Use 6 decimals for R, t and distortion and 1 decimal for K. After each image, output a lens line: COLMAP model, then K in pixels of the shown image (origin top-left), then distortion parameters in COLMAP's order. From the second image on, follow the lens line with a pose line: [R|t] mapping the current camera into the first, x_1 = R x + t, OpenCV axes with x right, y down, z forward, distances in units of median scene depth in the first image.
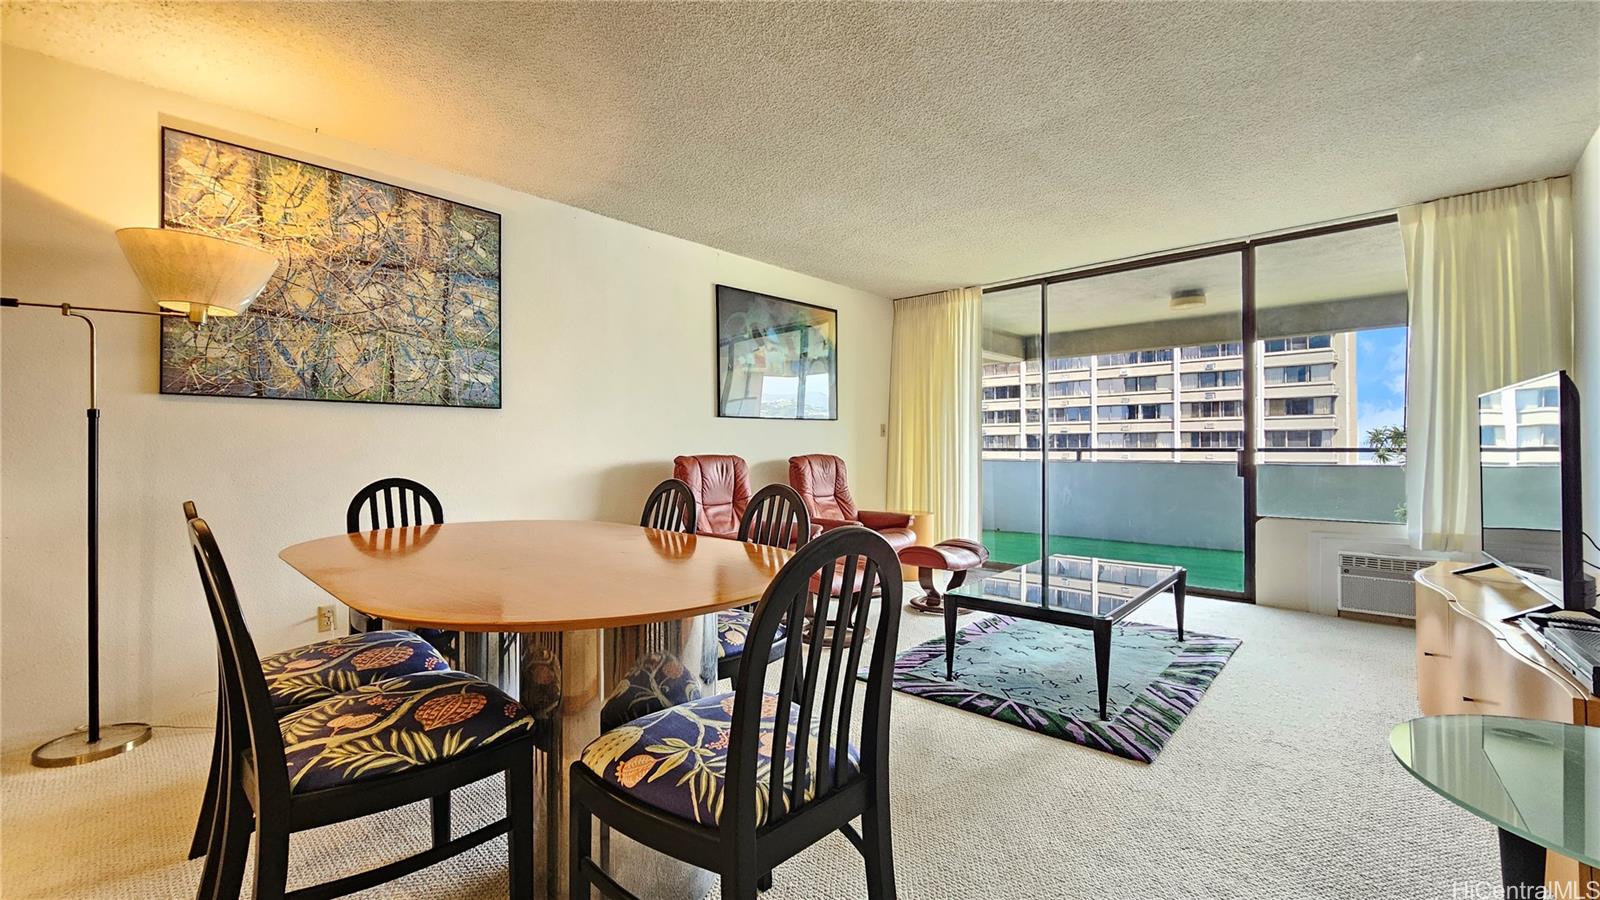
lens RADIAL K [[663.9, 0, 799.4], [0, 663.9, 449.1], [0, 0, 1]] dist [-0.002357, -0.000082]
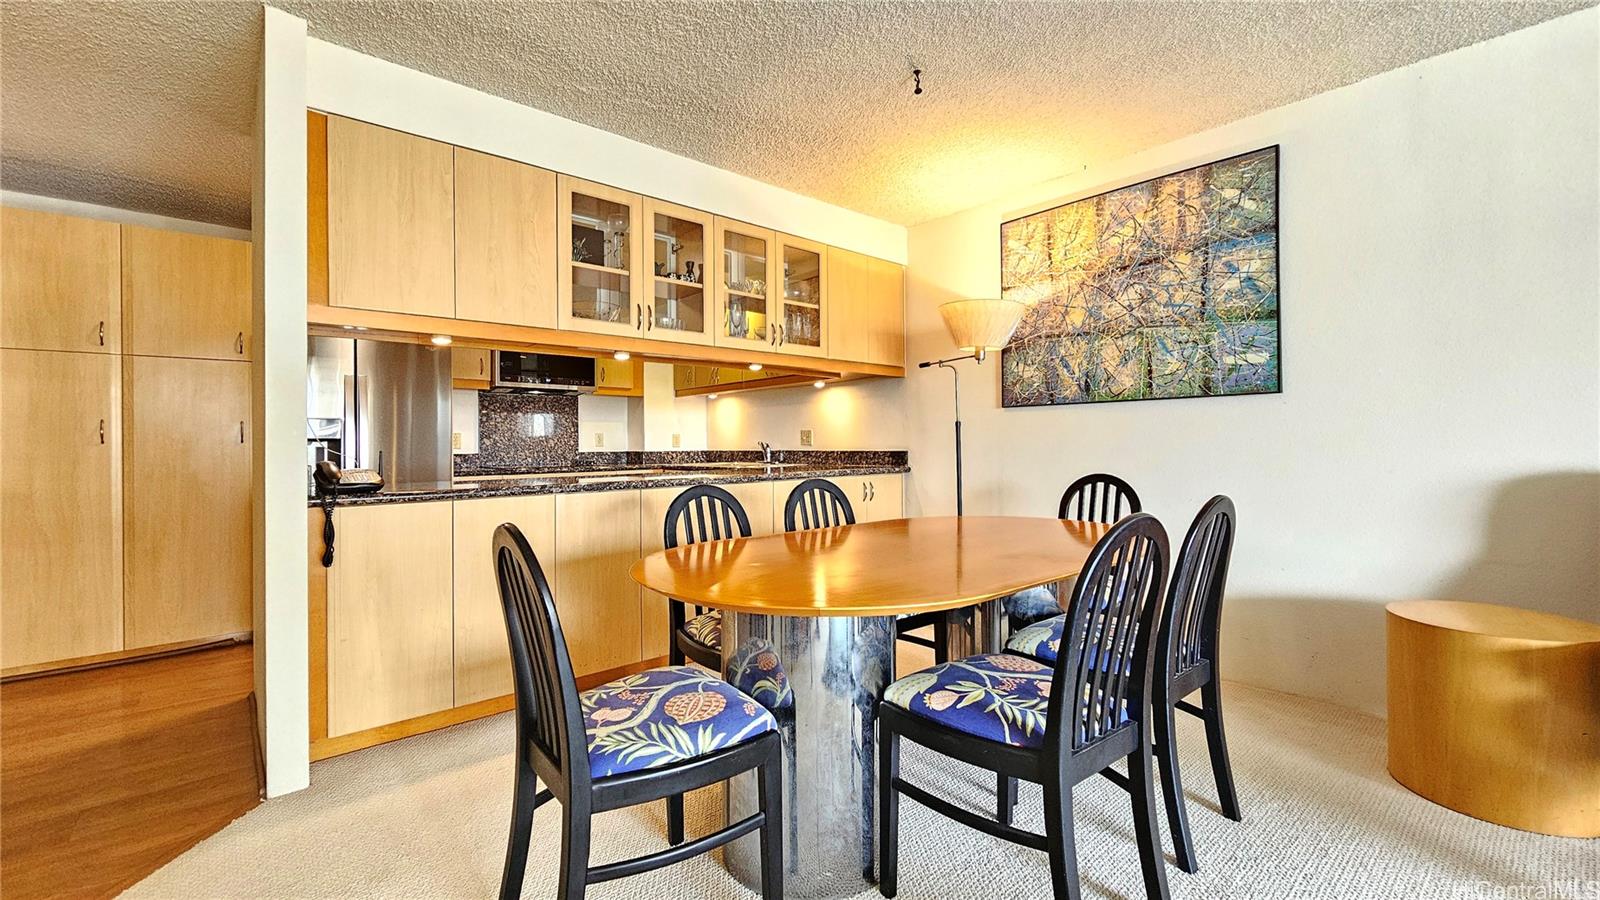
lens RADIAL K [[663.9, 0, 800.4], [0, 663.9, 442.8], [0, 0, 1]] dist [-0.002357, -0.000082]
pose [[-0.104166, -0.000670, -0.994560, 0.435768], [0.010906, 0.999939, -0.001816, -0.007294], [0.994500, -0.011035, -0.104153, 0.583596]]
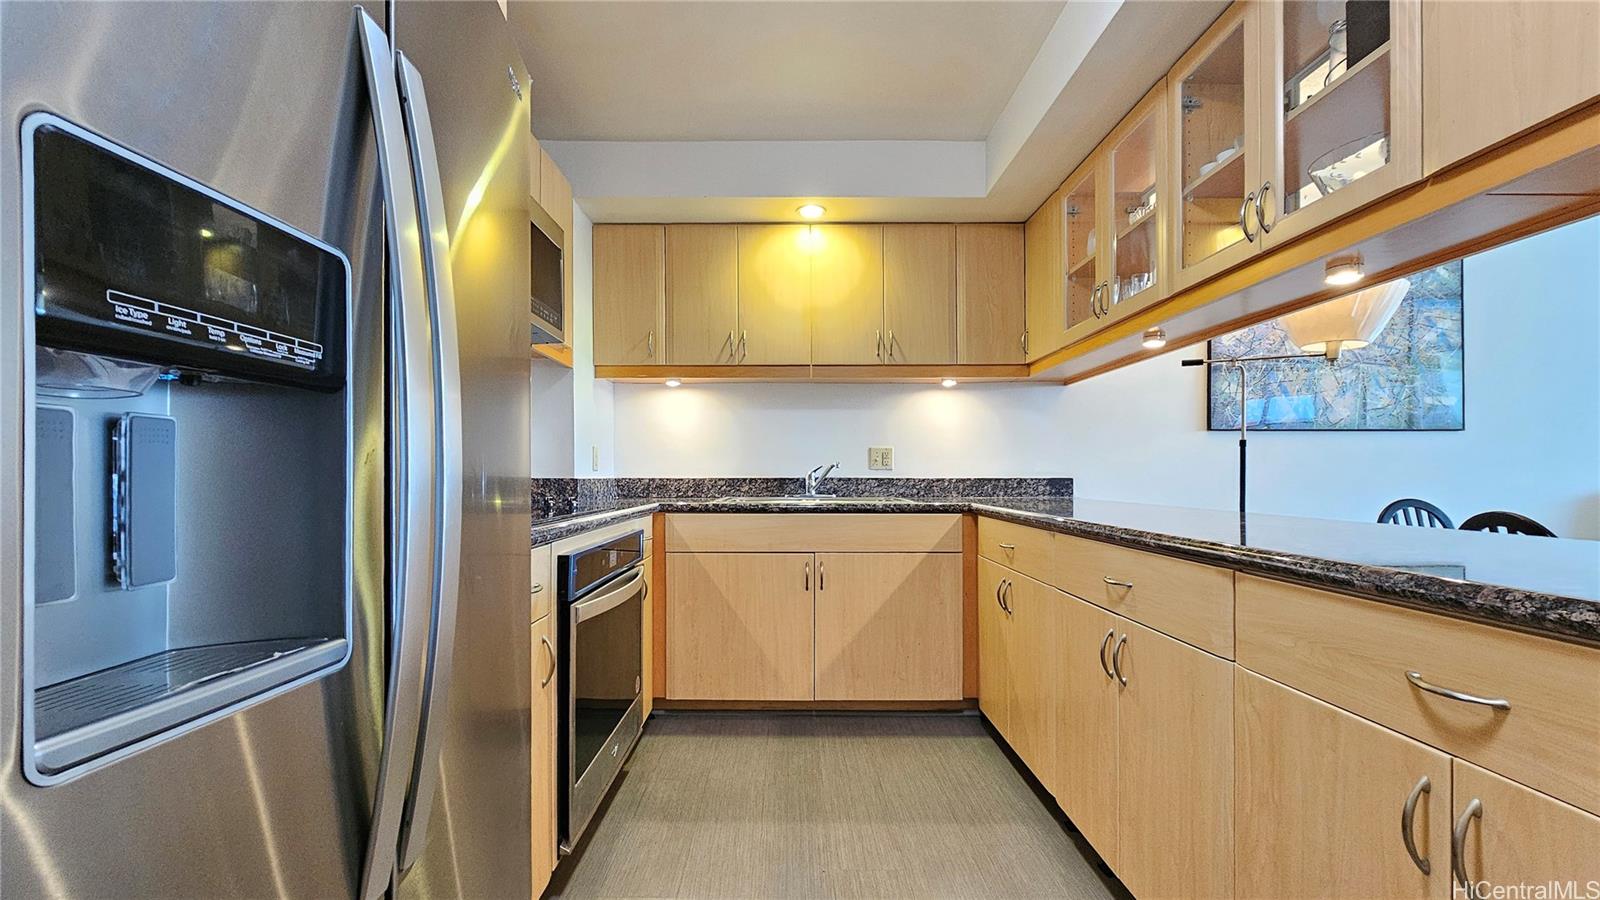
lens RADIAL K [[663.9, 0, 780.8], [0, 663.9, 472.7], [0, 0, 1]] dist [-0.002357, -0.000082]
pose [[0.679561, -0.000858, -0.733618, -0.471642], [0.000747, 1.000000, -0.000478, 0.000788], [0.733618, -0.000223, 0.679562, -0.436551]]
